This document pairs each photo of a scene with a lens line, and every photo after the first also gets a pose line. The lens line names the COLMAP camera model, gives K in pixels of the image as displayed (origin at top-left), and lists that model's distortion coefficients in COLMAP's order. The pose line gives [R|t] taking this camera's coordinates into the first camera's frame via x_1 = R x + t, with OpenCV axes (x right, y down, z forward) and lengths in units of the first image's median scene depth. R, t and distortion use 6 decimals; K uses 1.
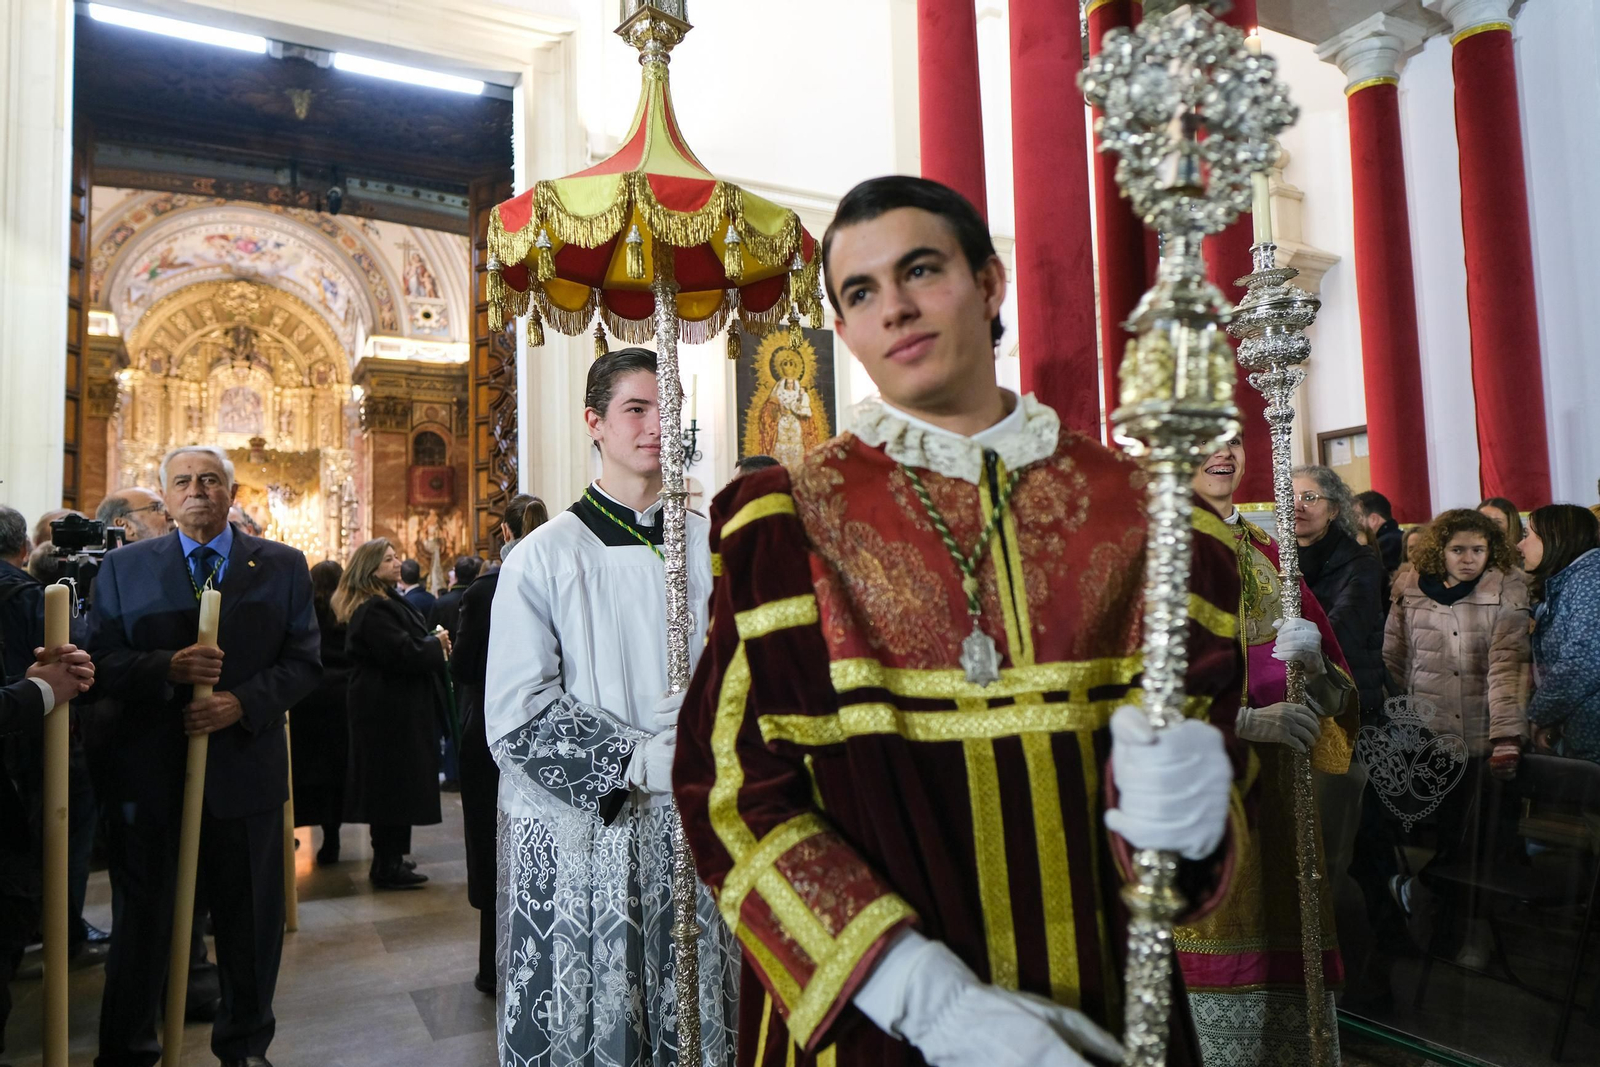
lens RADIAL K [[1119.2, 0, 800.0], [0, 1119.2, 533.5], [0, 0, 1]] dist [0.005922, 0.006588]
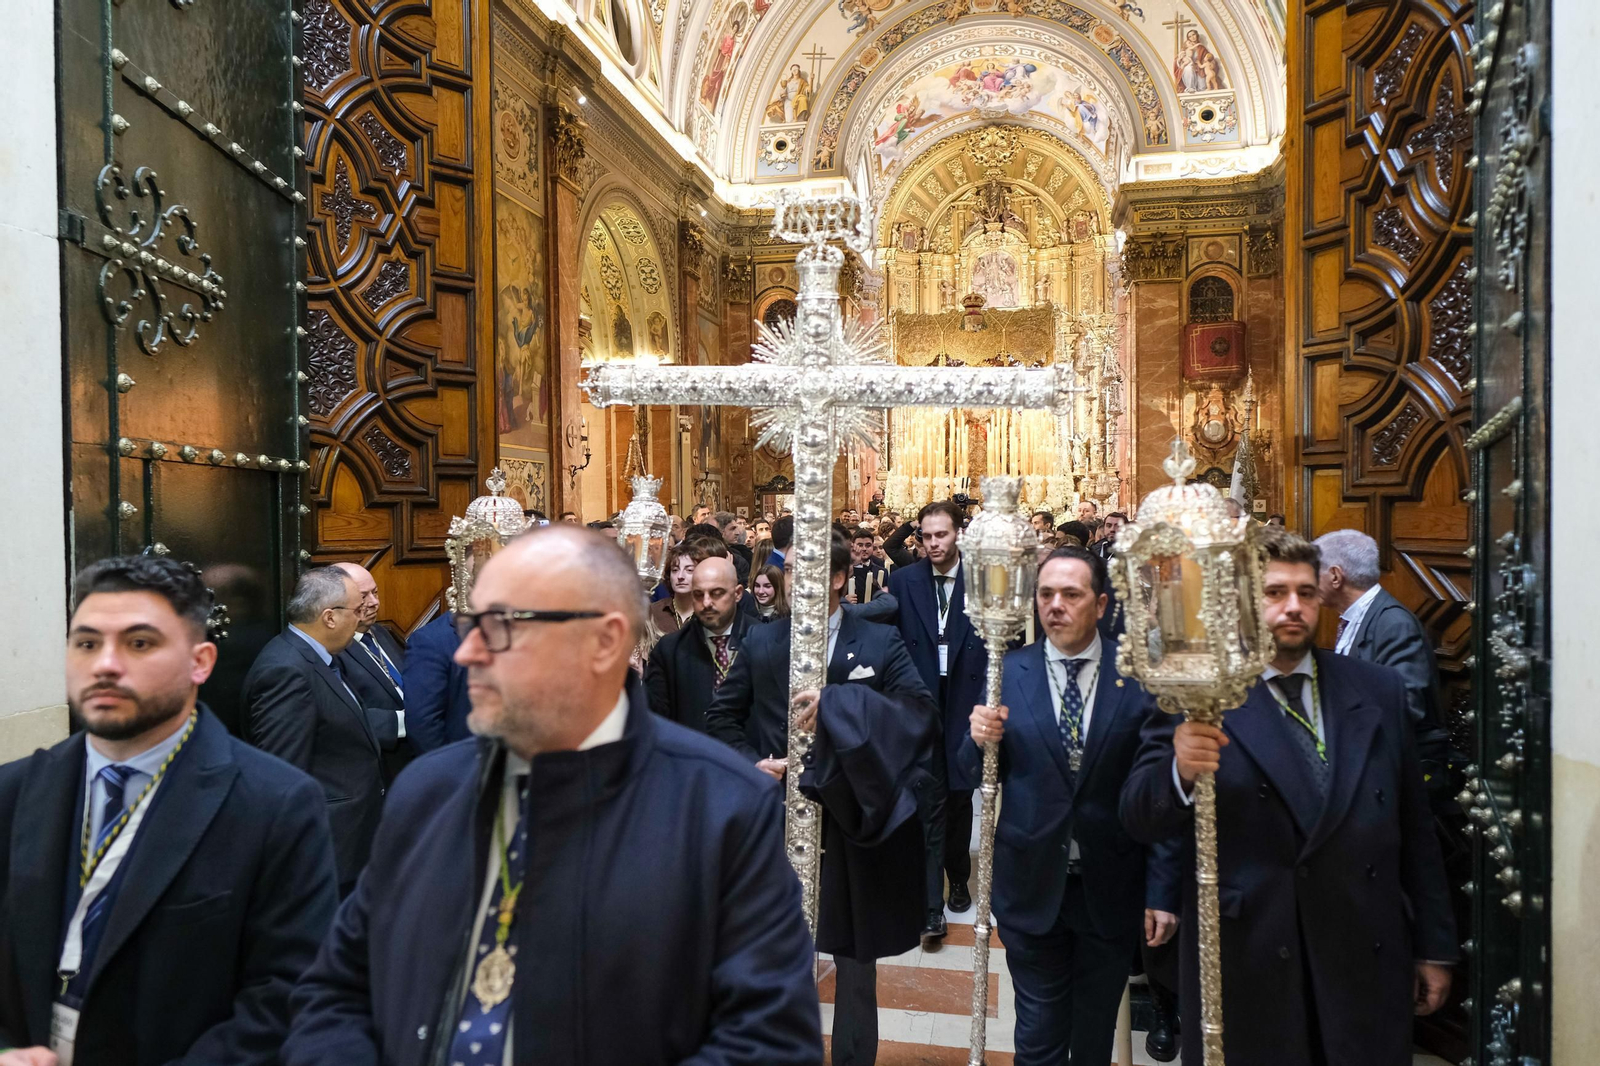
lens RADIAL K [[1119.2, 0, 800.0], [0, 1119.2, 533.0], [0, 0, 1]] dist [0.005922, 0.006588]
pose [[0.779483, 0.029570, -0.625726, -0.073537], [0.037719, 0.994857, 0.094000, -0.002241], [0.625287, -0.096873, 0.774359, 0.238396]]
